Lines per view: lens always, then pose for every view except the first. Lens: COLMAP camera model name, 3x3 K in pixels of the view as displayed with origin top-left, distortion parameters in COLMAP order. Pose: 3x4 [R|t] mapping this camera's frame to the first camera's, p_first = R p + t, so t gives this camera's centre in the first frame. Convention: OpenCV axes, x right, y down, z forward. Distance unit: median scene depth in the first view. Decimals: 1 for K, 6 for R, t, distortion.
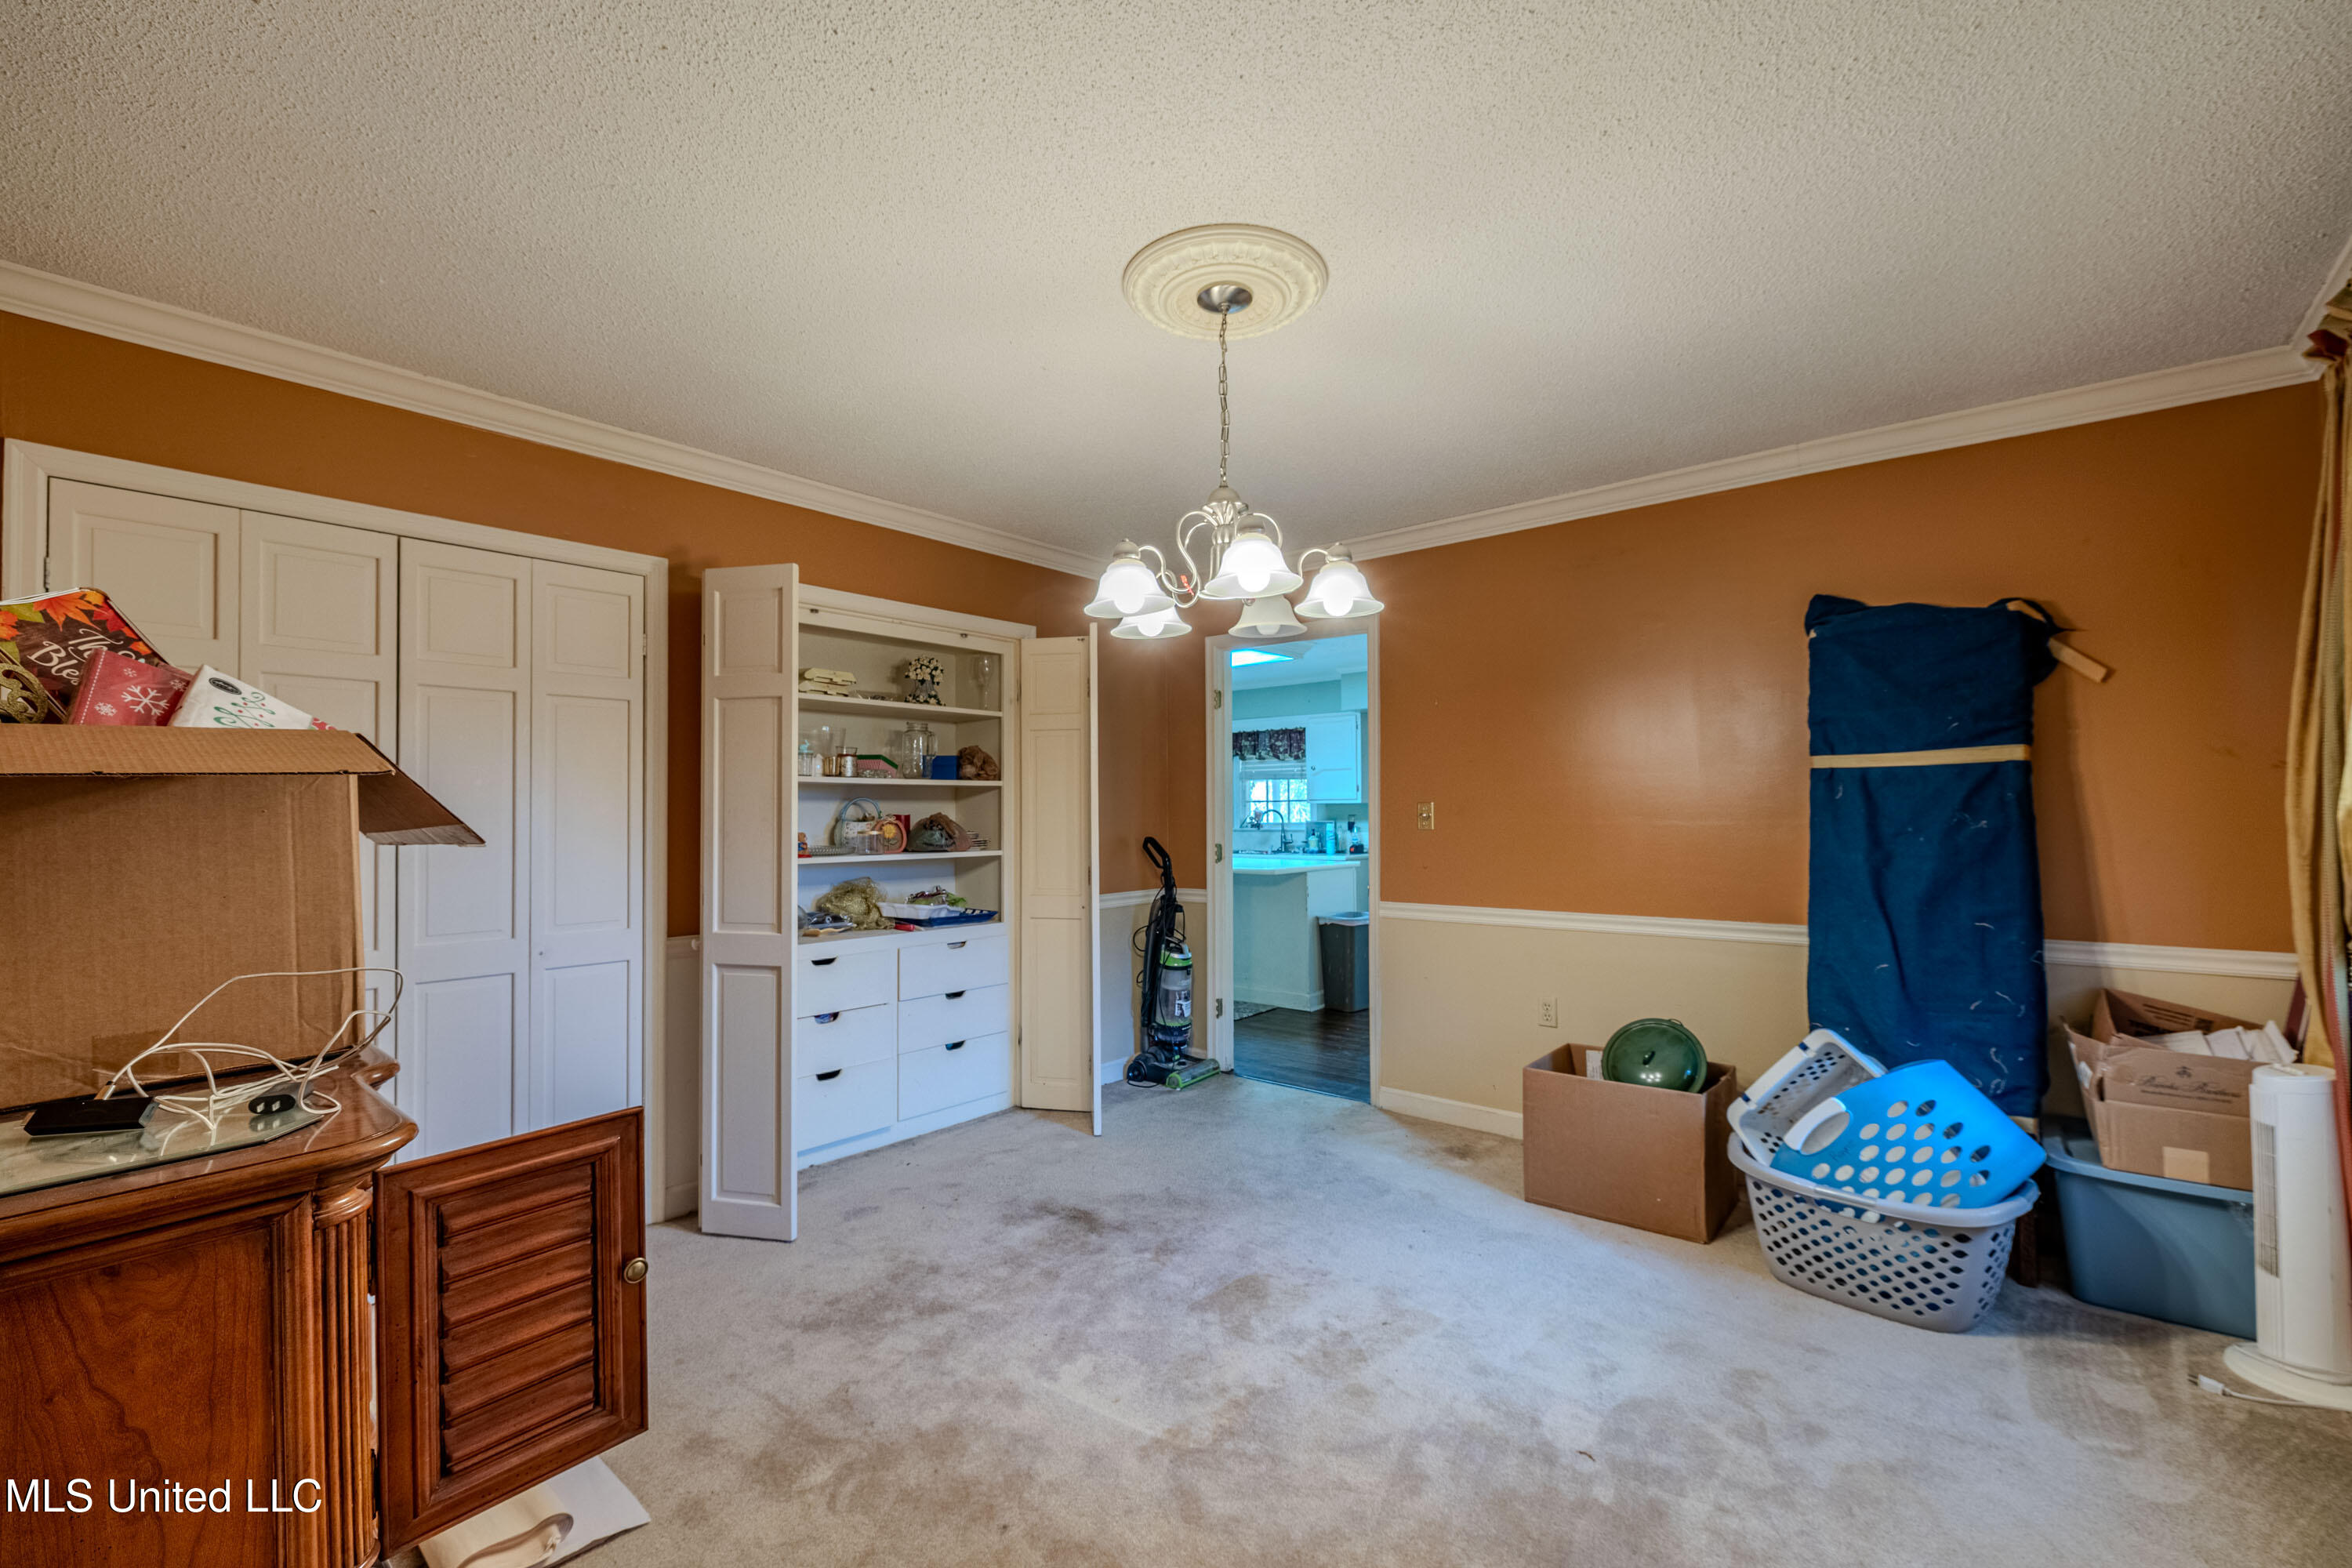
lens RADIAL K [[976.5, 0, 1174.3], [0, 976.5, 795.6], [0, 0, 1]] dist [-0.004436, 0.000276]
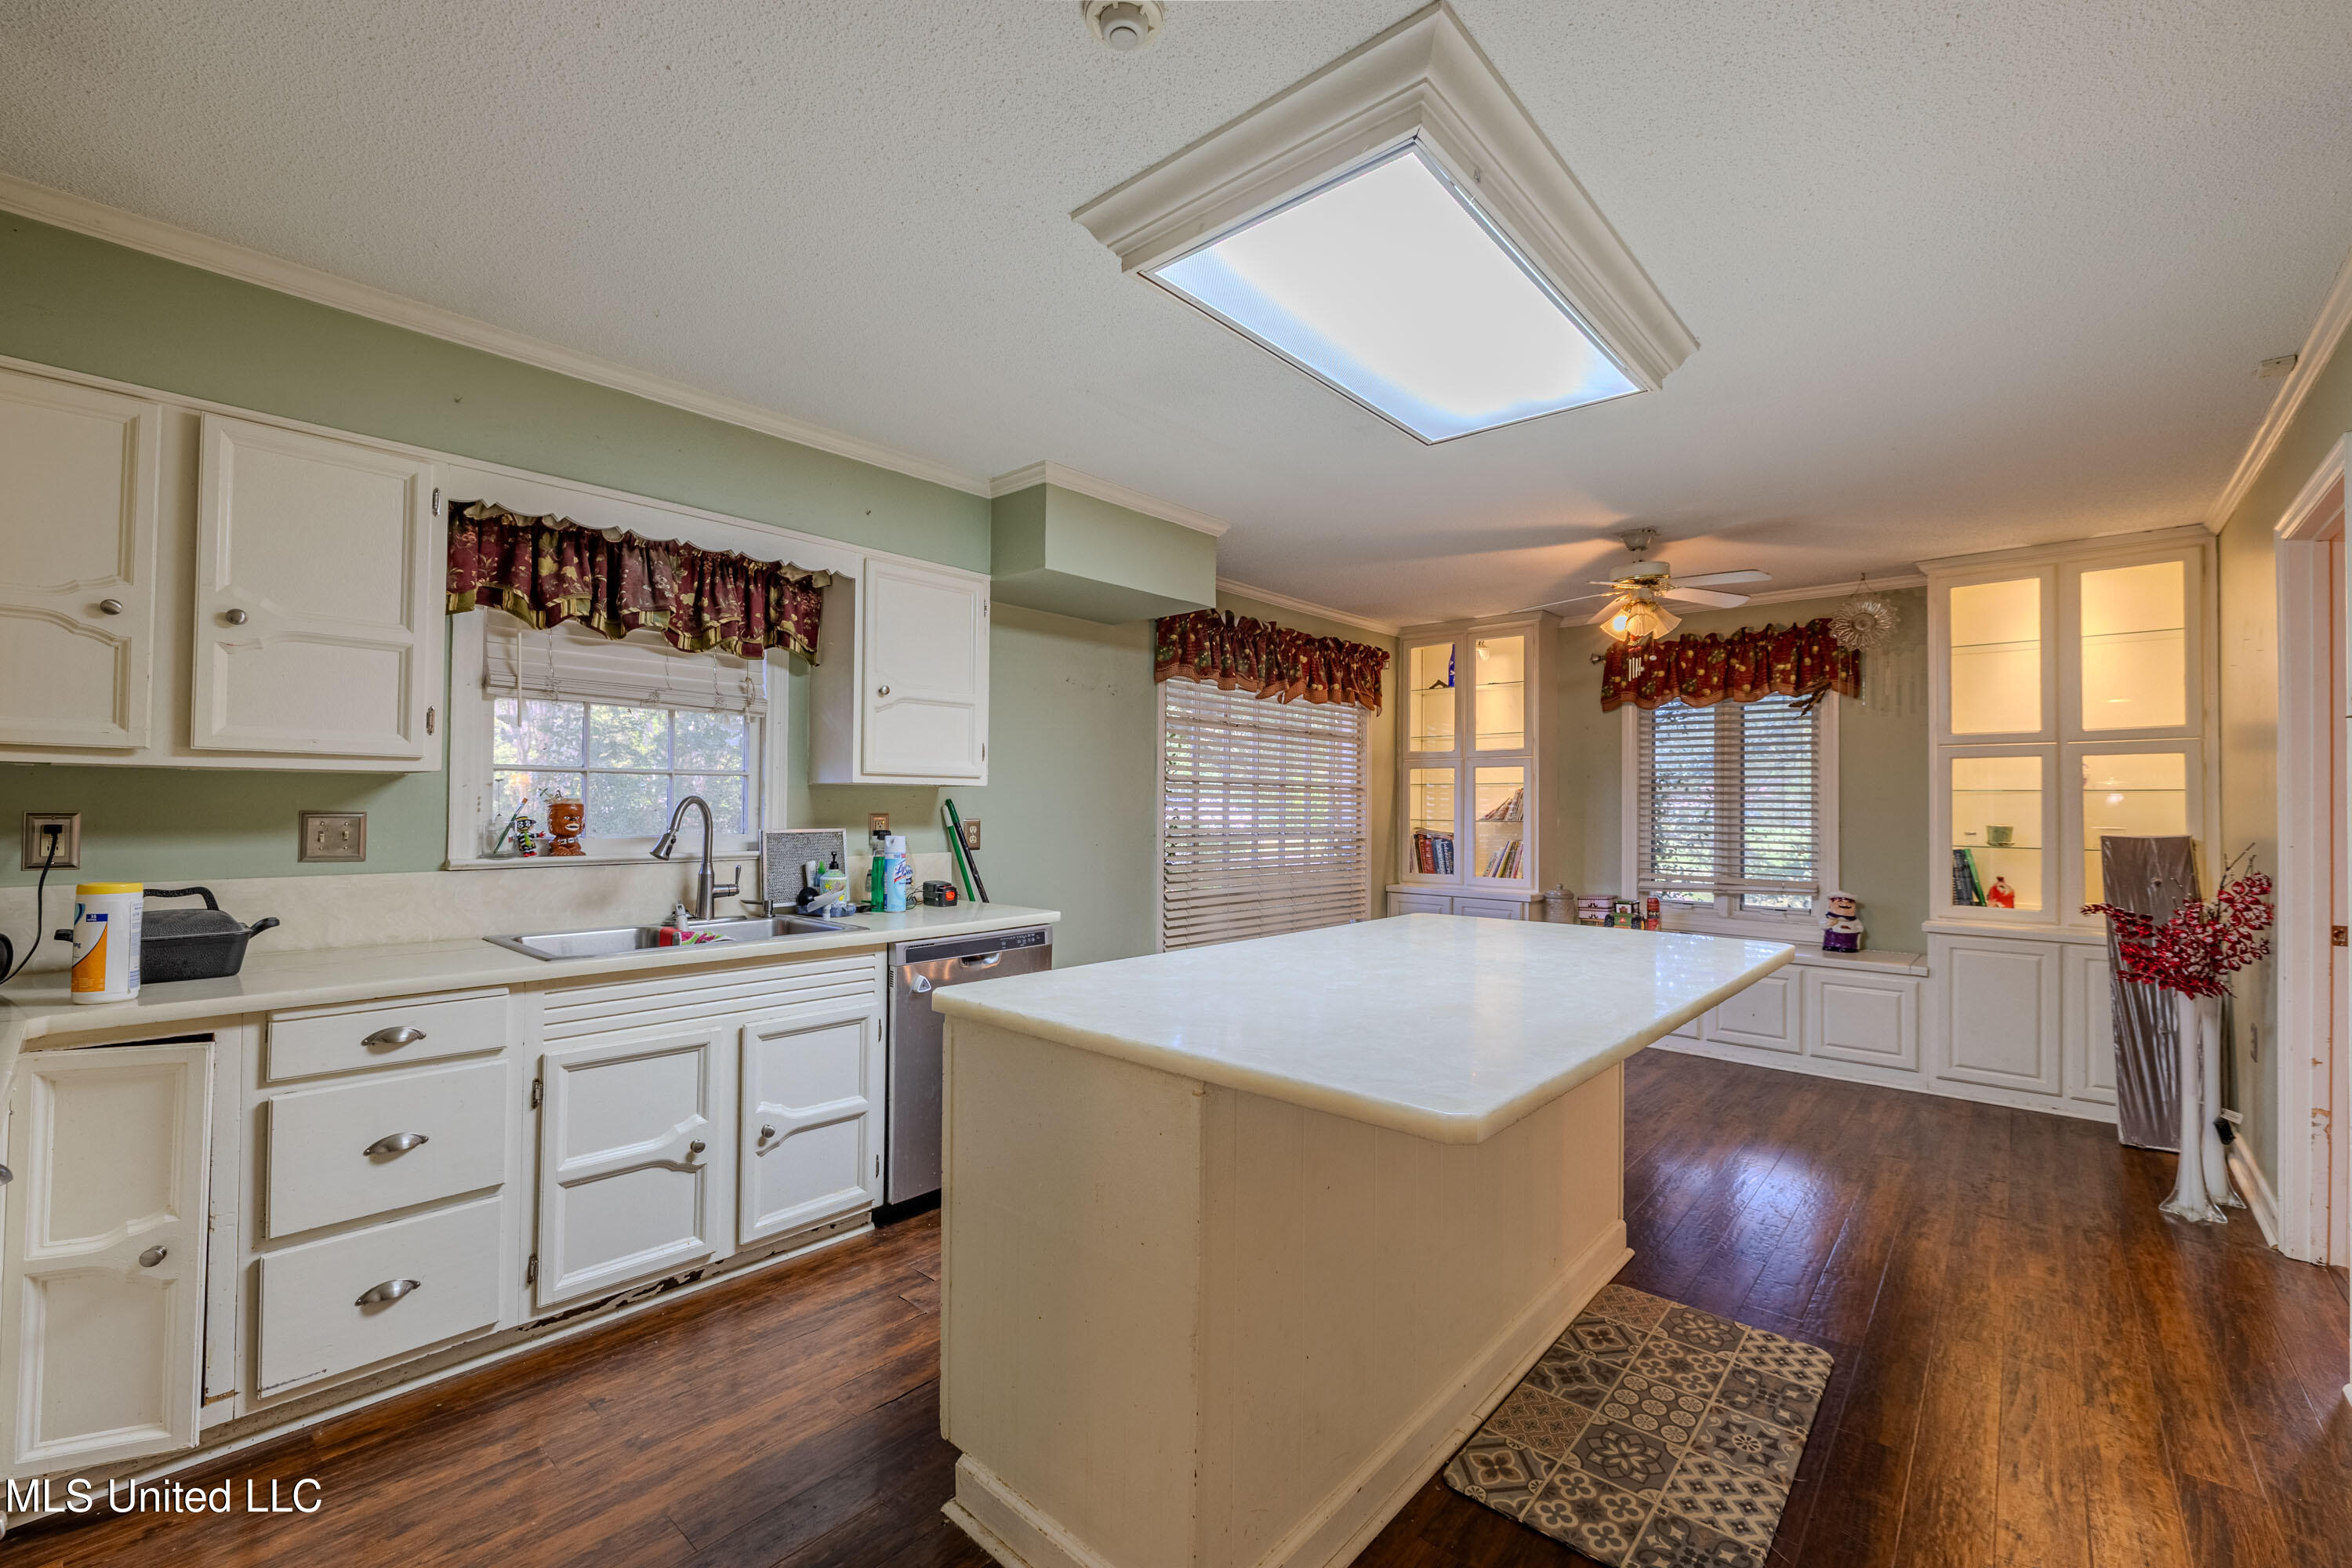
lens RADIAL K [[976.5, 0, 1181.3], [0, 976.5, 790.7], [0, 0, 1]] dist [-0.004436, 0.000276]
pose [[0.023954, 0.035195, 0.999093, -0.219723], [-0.013830, 0.999296, -0.034871, 0.021546], [-0.999617, -0.012982, 0.024424, 0.831833]]
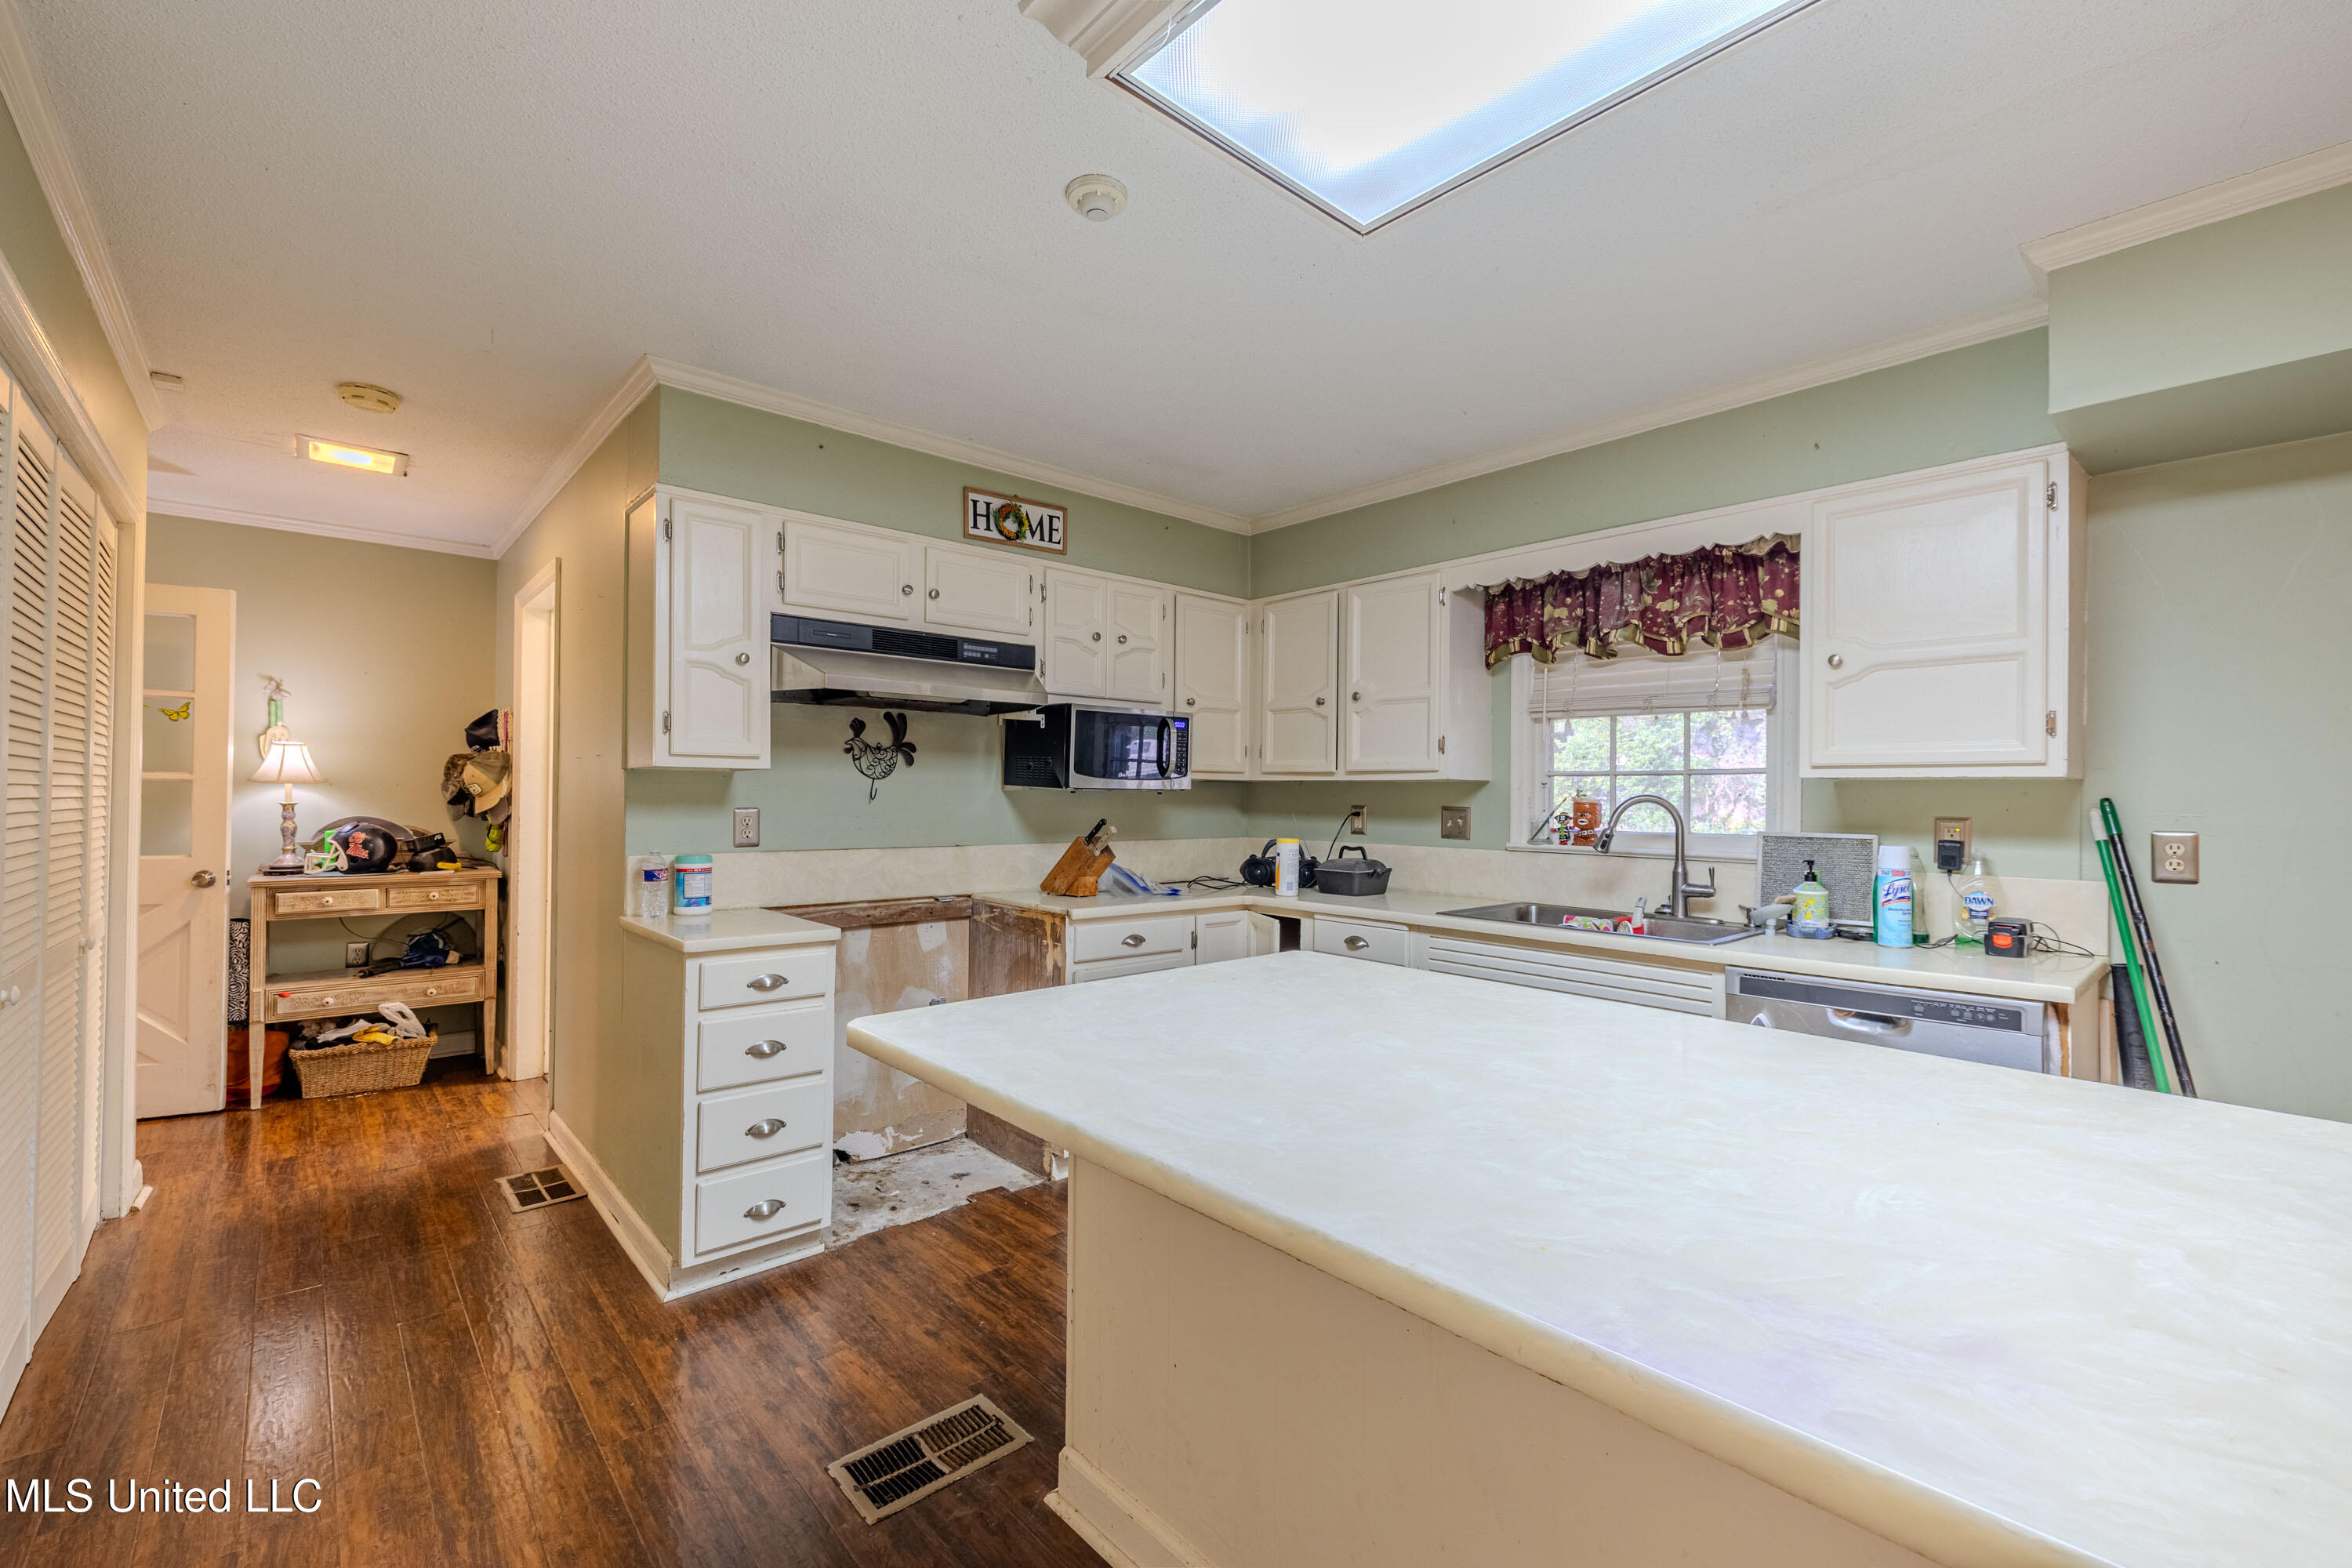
lens RADIAL K [[976.5, 0, 1178.2], [0, 976.5, 788.5], [0, 0, 1]] dist [-0.004436, 0.000276]
pose [[0.989743, 0.028017, -0.140086, -0.014771], [-0.027597, 0.999607, 0.004936, 0.014792], [0.140170, -0.001020, 0.990127, 0.642131]]
